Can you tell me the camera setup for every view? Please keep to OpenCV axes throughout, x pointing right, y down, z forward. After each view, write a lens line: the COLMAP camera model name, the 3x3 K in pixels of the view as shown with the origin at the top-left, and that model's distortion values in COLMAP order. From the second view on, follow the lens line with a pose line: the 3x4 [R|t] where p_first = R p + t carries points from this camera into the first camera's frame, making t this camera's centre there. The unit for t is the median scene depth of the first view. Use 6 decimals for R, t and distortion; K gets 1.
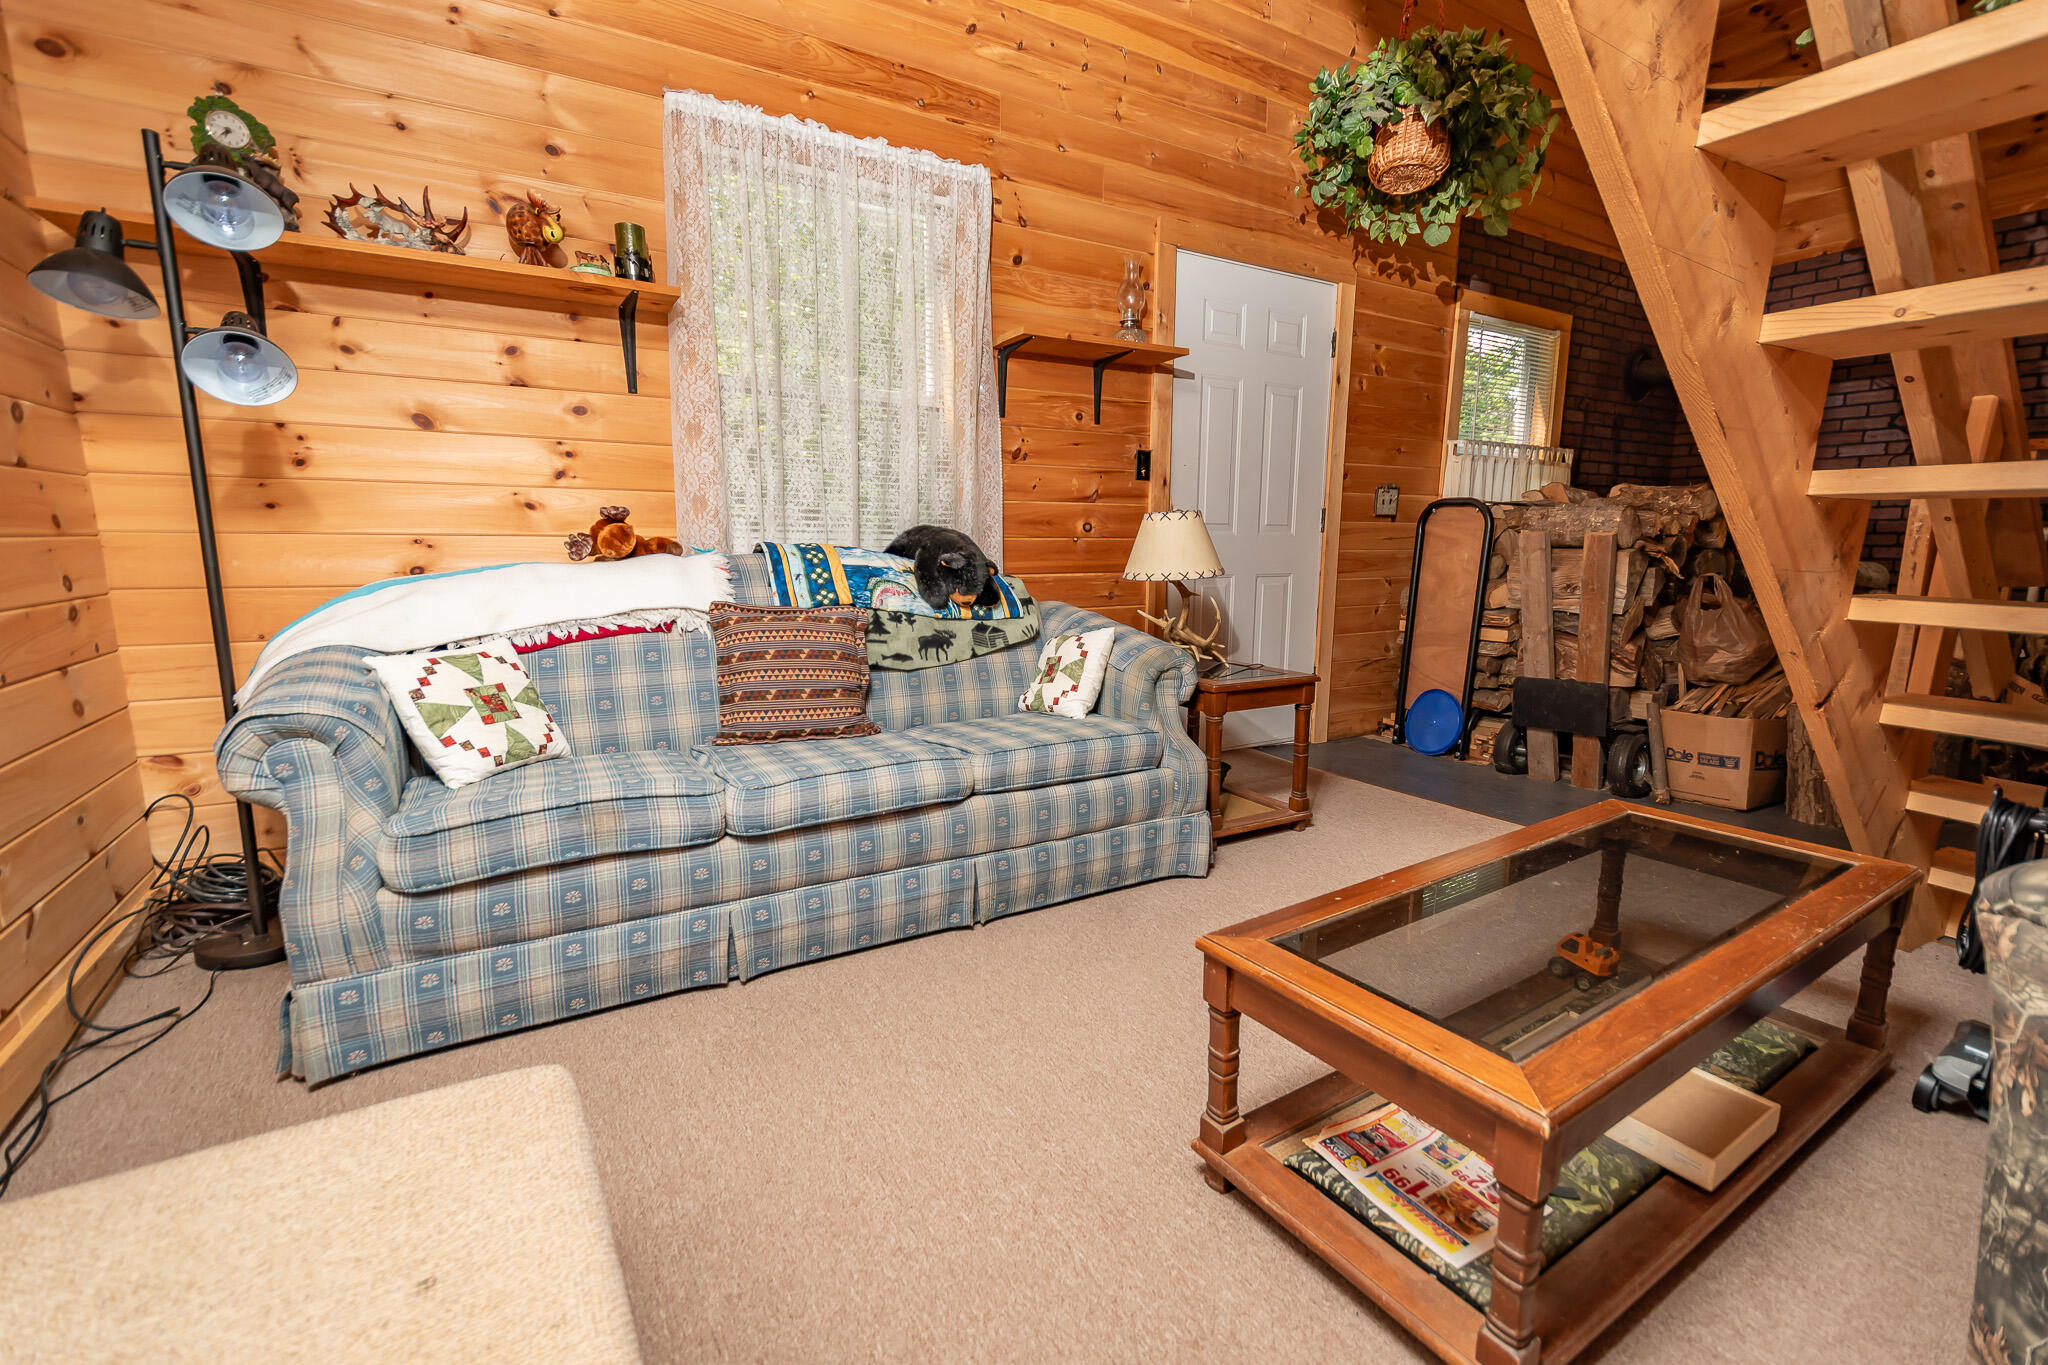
lens RADIAL K [[873.2, 0, 1020.9], [0, 873.2, 682.6], [0, 0, 1]] dist [0.002934, 0.000190]
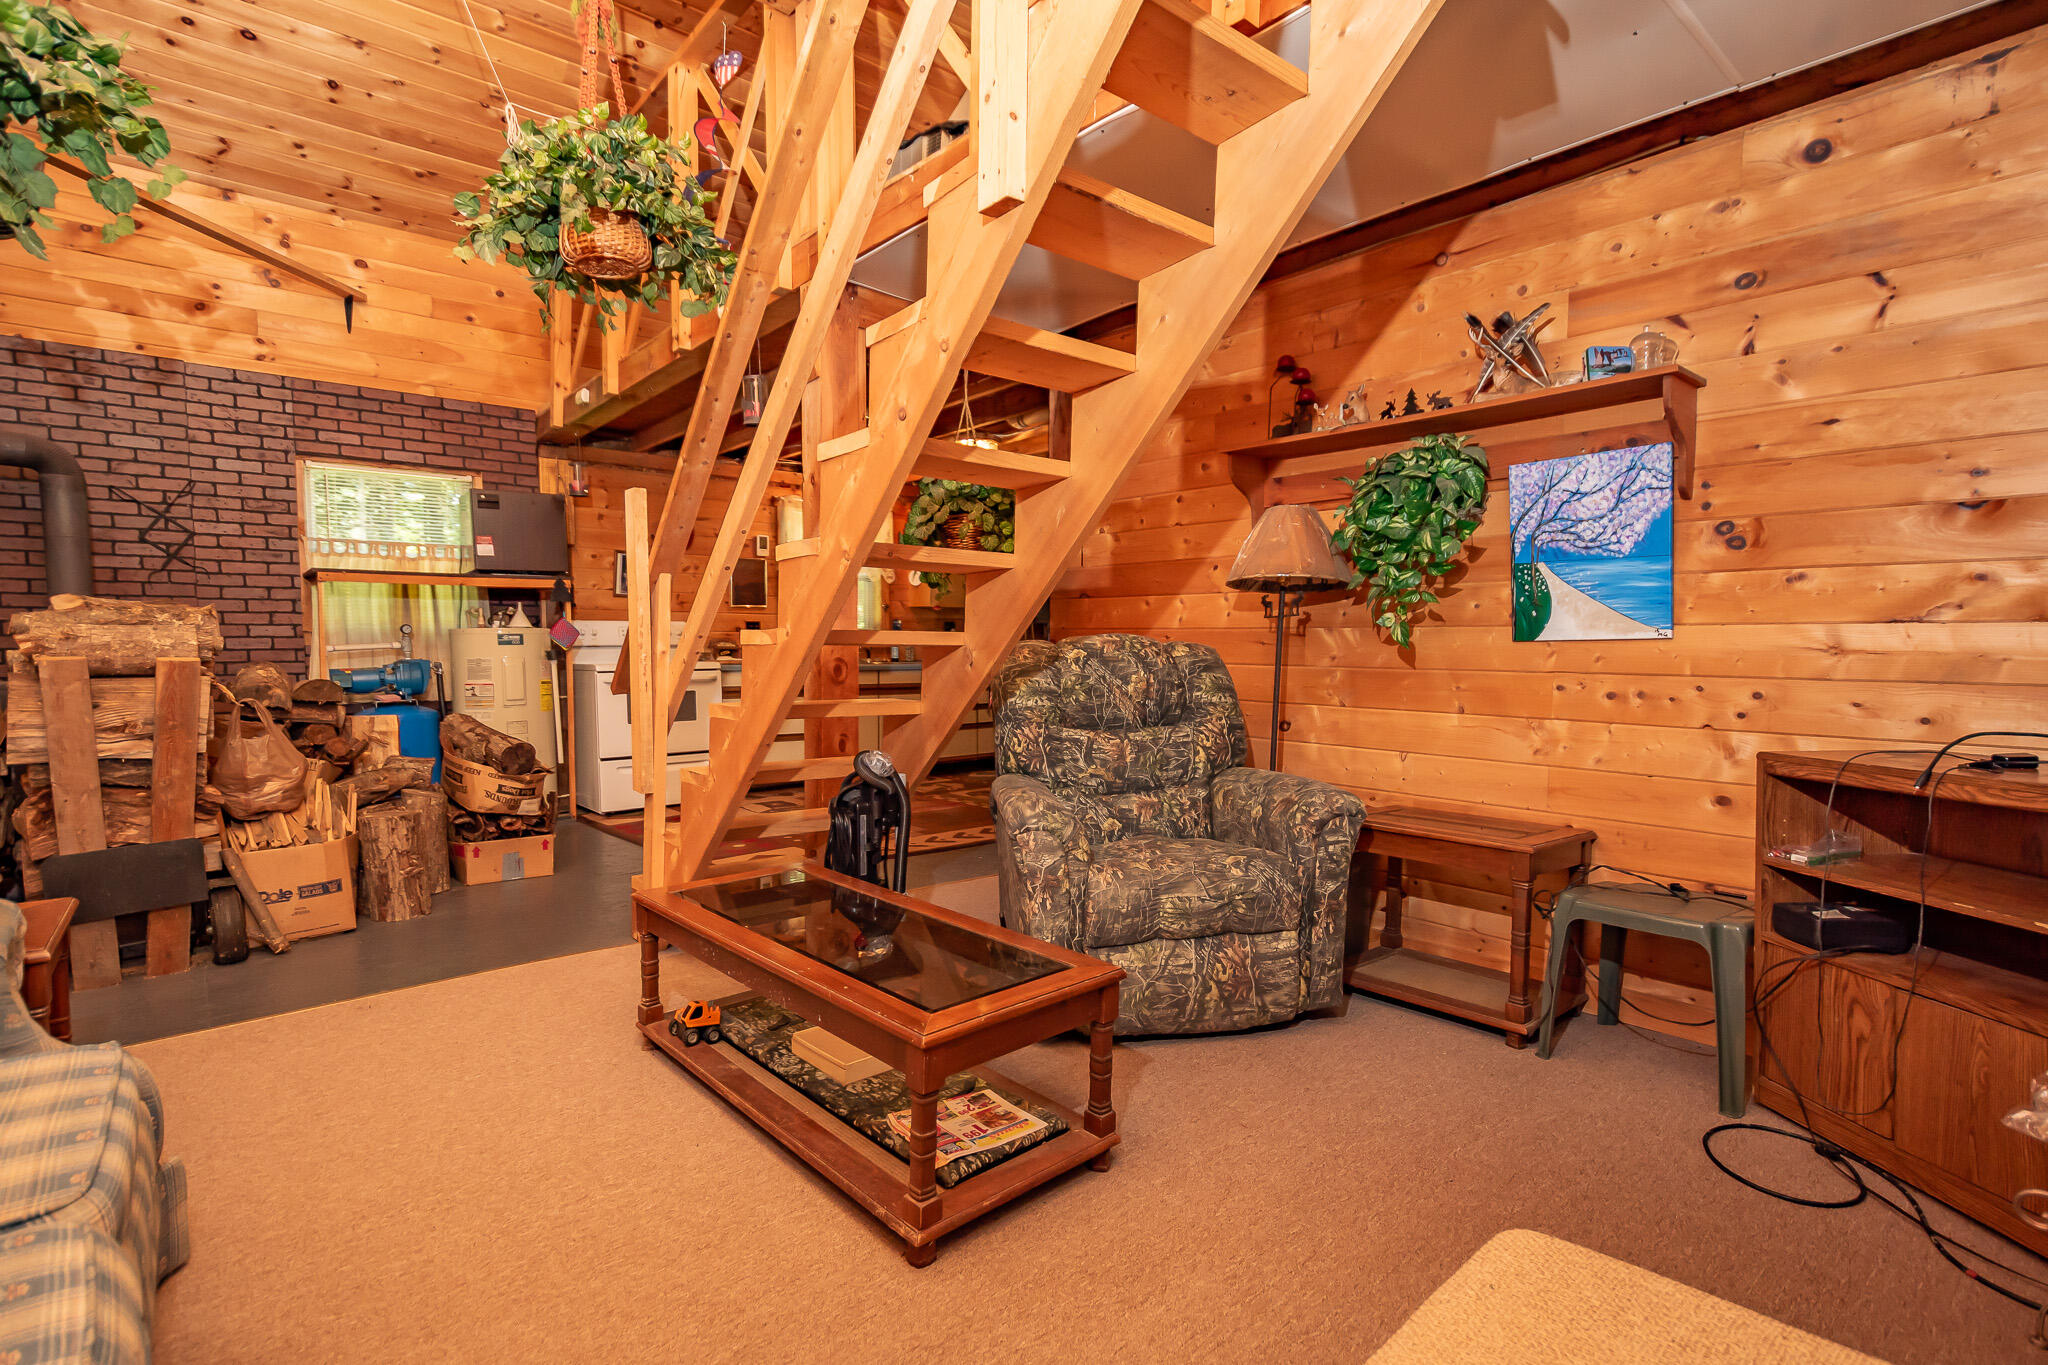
lens RADIAL K [[984.9, 0, 1020.8], [0, 984.9, 680.7], [0, 0, 1]] dist [0.012933, -0.000350]
pose [[-0.173329, -0.040332, 0.984038, -0.396973], [0.159910, 0.984750, 0.068527, -0.086537], [-0.971795, 0.169235, -0.164236, 0.382139]]
